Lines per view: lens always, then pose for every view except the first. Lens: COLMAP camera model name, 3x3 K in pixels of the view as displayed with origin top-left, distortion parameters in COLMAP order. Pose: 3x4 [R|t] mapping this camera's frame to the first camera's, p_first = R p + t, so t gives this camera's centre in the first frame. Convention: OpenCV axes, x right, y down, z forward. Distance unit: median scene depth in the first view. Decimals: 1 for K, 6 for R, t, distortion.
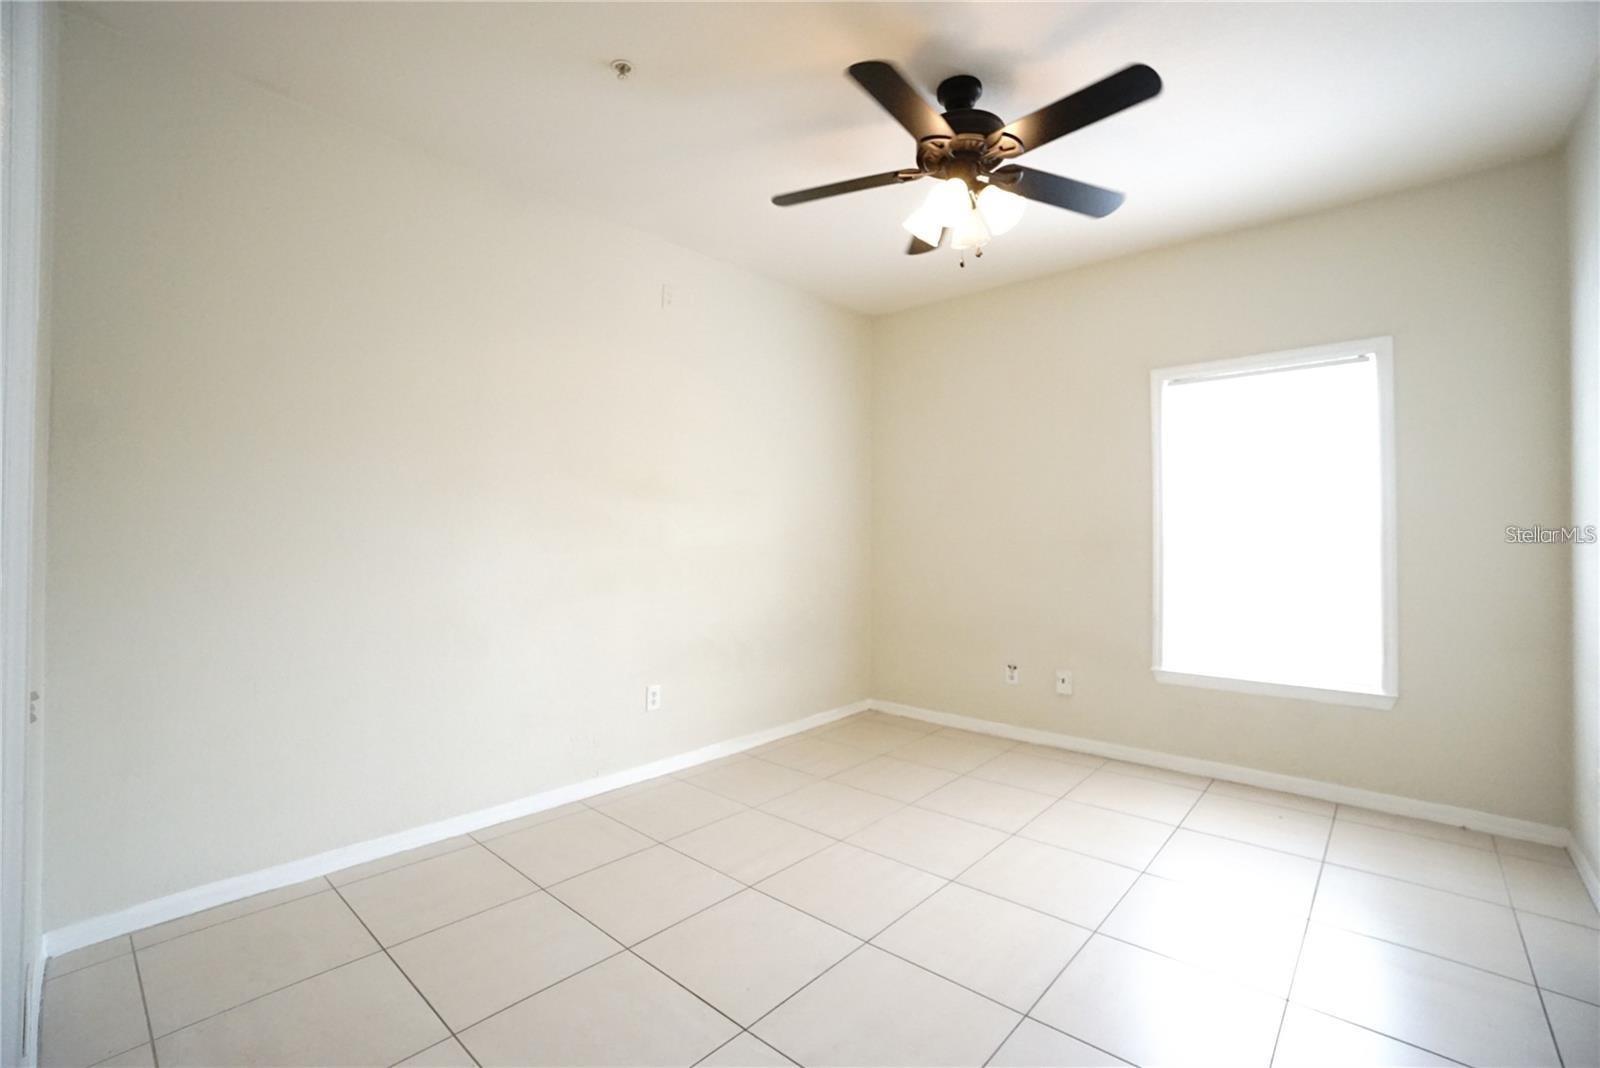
lens RADIAL K [[699.1, 0, 798.5], [0, 699.1, 522.5], [0, 0, 1]] dist [-0.071298, 0.028878]
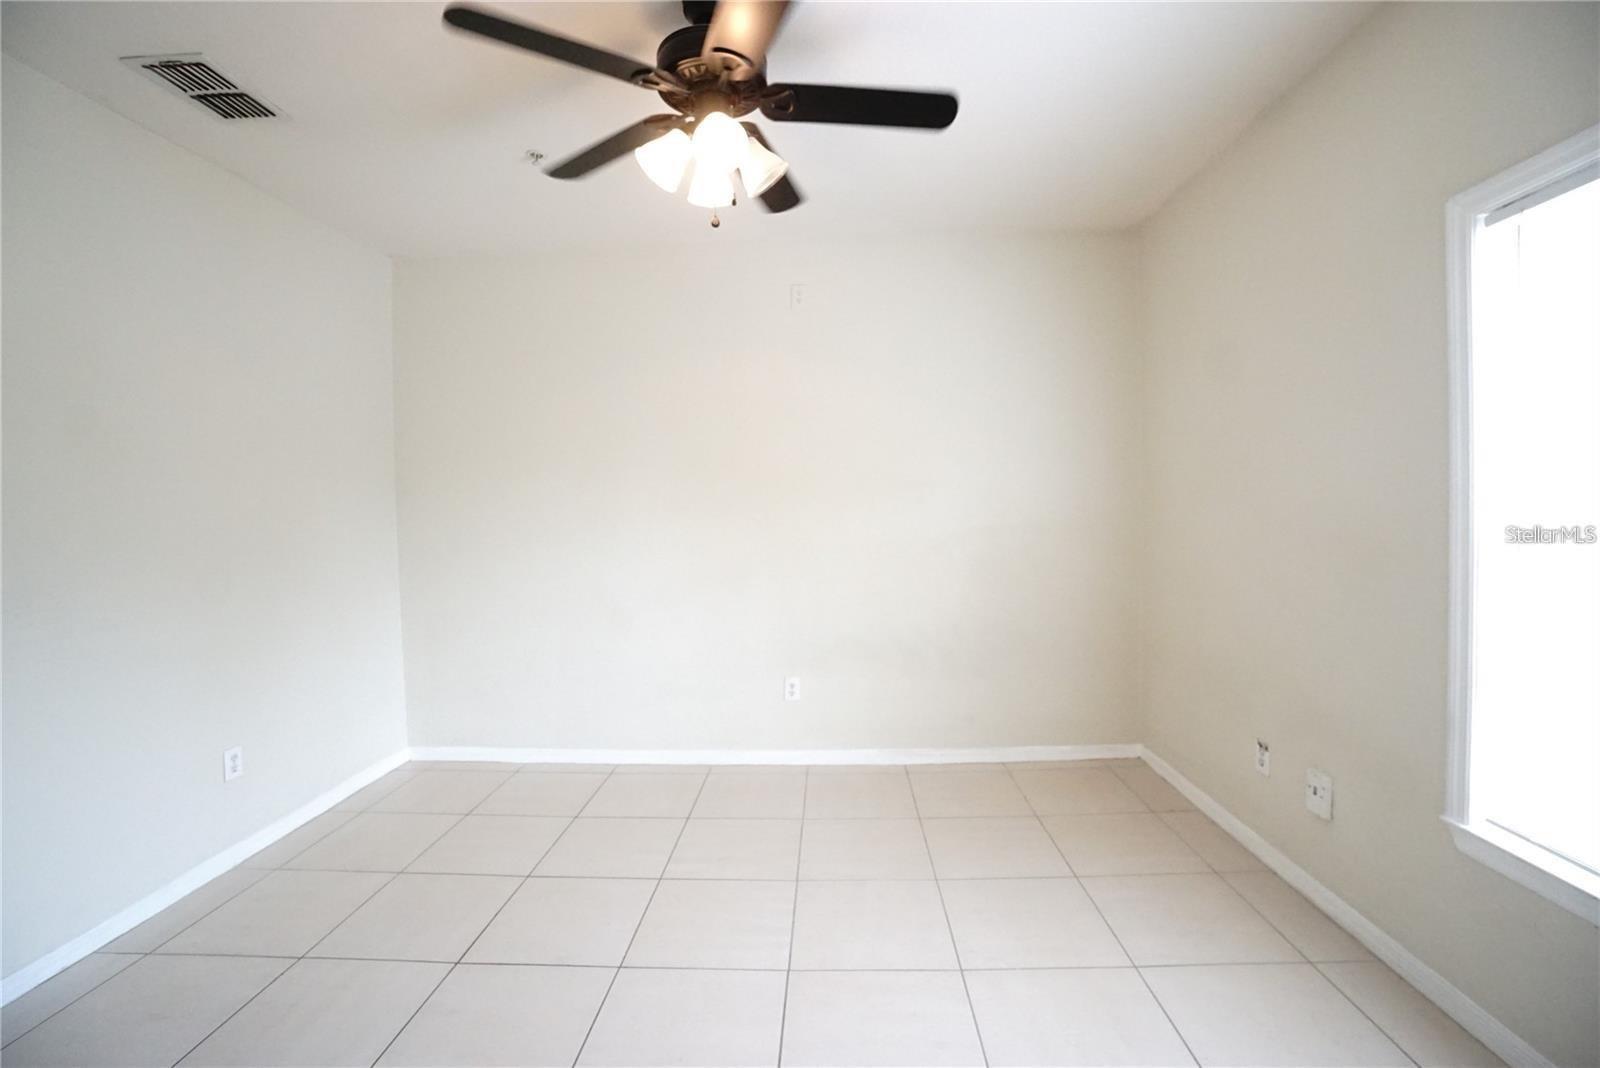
lens RADIAL K [[699.1, 0, 798.5], [0, 699.1, 522.5], [0, 0, 1]] dist [-0.071298, 0.028878]
pose [[0.635915, 0.003196, -0.771752, 0.589493], [0.035101, 0.998837, 0.033059, -0.030849], [0.770960, -0.048112, 0.635063, 0.347729]]
